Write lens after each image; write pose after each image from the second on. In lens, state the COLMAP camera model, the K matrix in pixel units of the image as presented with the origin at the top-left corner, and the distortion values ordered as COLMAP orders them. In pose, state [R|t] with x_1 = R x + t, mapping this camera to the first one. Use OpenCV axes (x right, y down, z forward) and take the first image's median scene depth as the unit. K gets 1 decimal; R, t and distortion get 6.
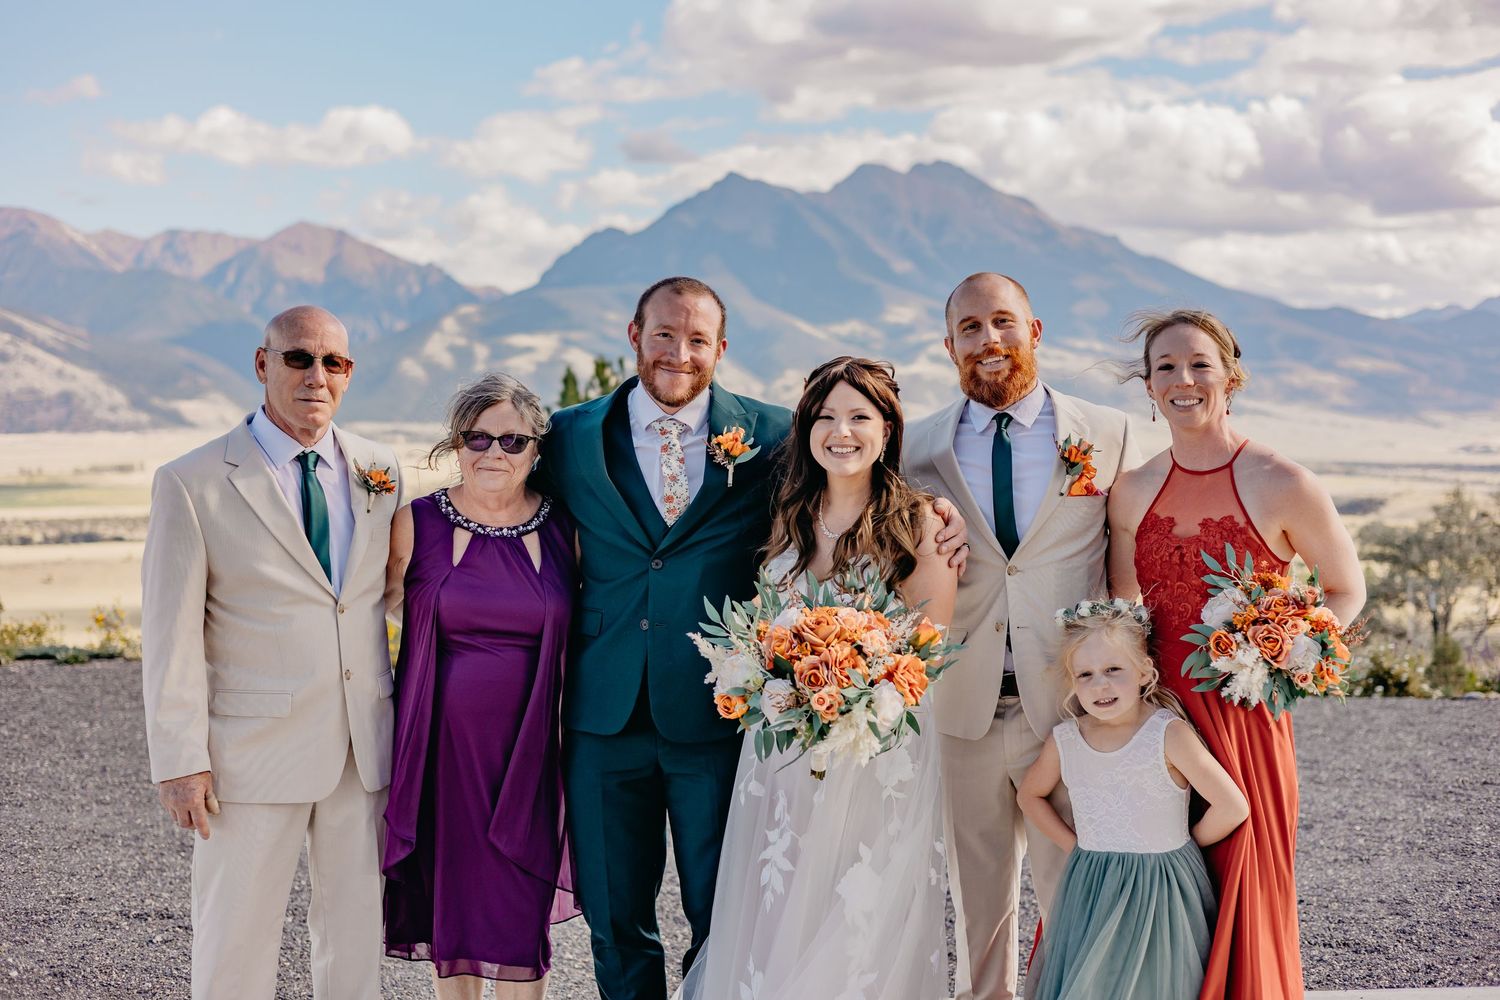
lens RADIAL K [[2079.1, 0, 777.1], [0, 2079.1, 475.0], [0, 0, 1]] dist [0.015039, 0.001896]
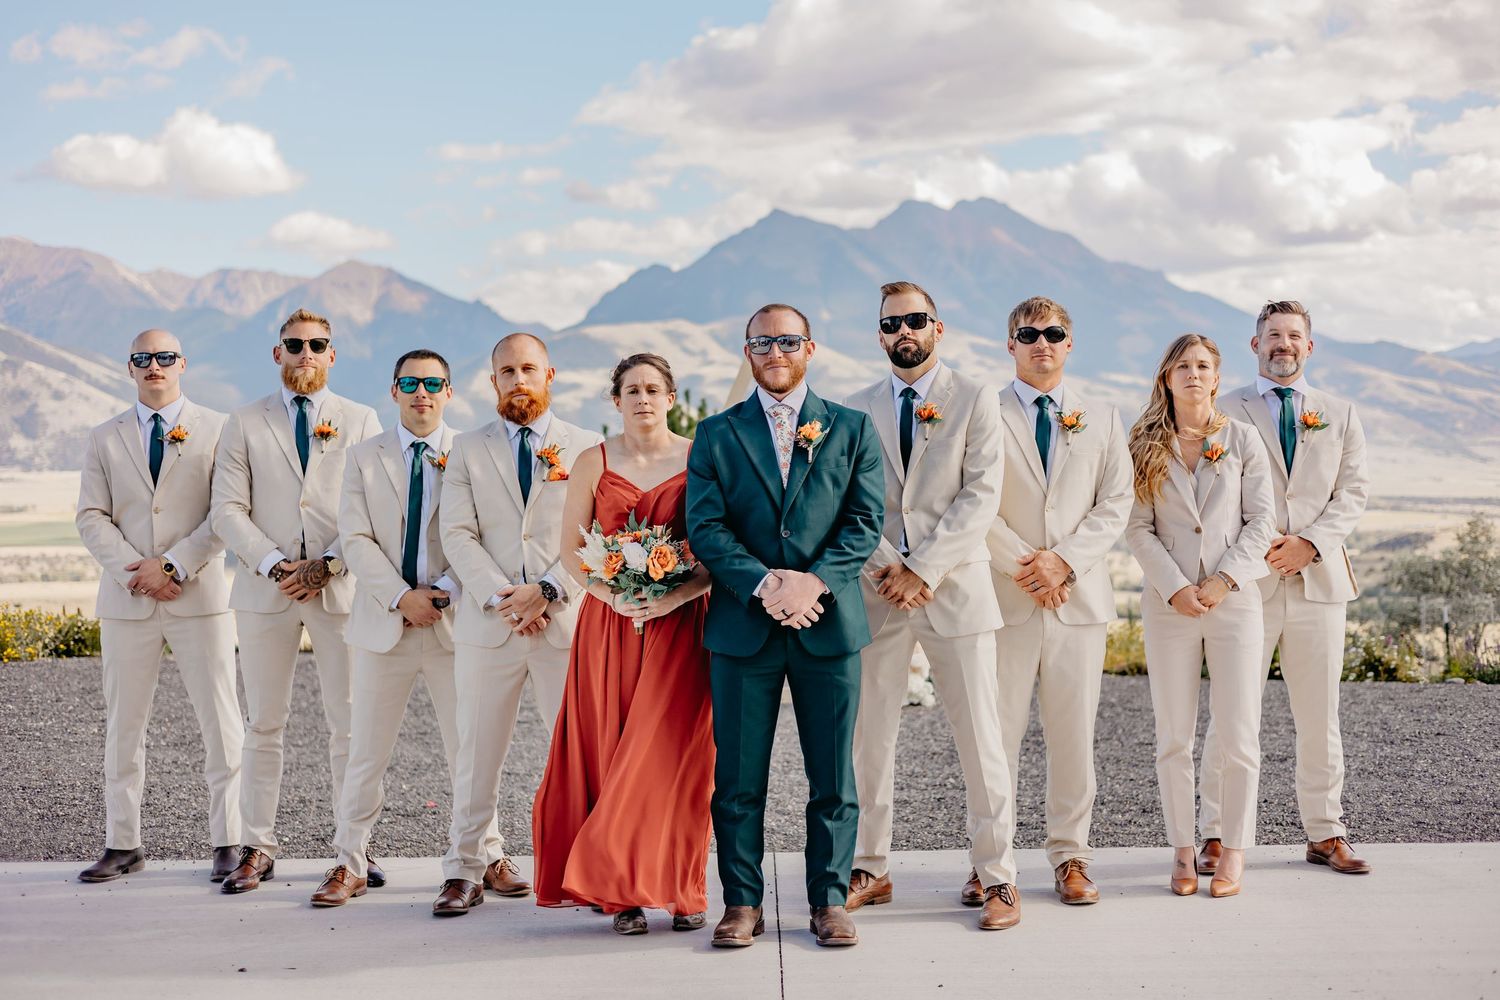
lens RADIAL K [[2175.7, 0, 750.0], [0, 2175.7, 500.0], [0, 0, 1]] dist [0.011619, 0.013771]
pose [[0.999567, -0.000940, -0.029411, -0.013407], [0.000669, 0.999957, -0.009219, 0.016701], [0.029419, 0.009195, 0.999525, -0.184012]]
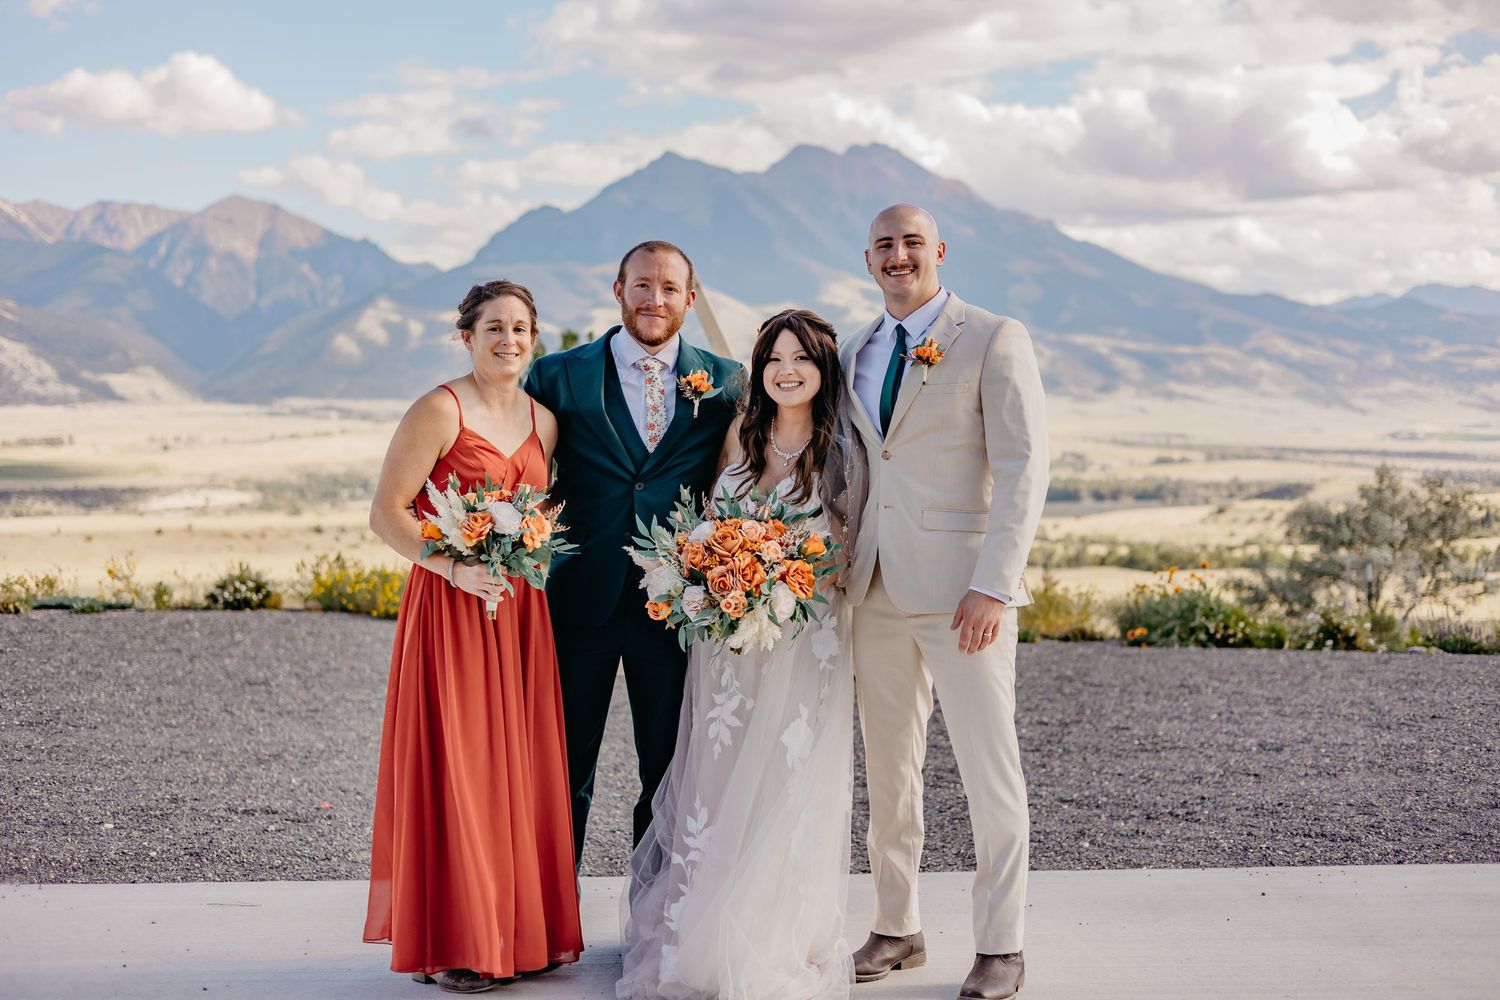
lens RADIAL K [[2113.5, 0, 750.0], [0, 2113.5, 500.0], [0, 0, 1]] dist [0.023313, -0.021691]
pose [[0.999553, 0.009027, 0.028488, -0.036955], [-0.009547, 0.999789, 0.018174, 0.011364], [-0.028318, -0.018438, 0.999429, -0.072362]]
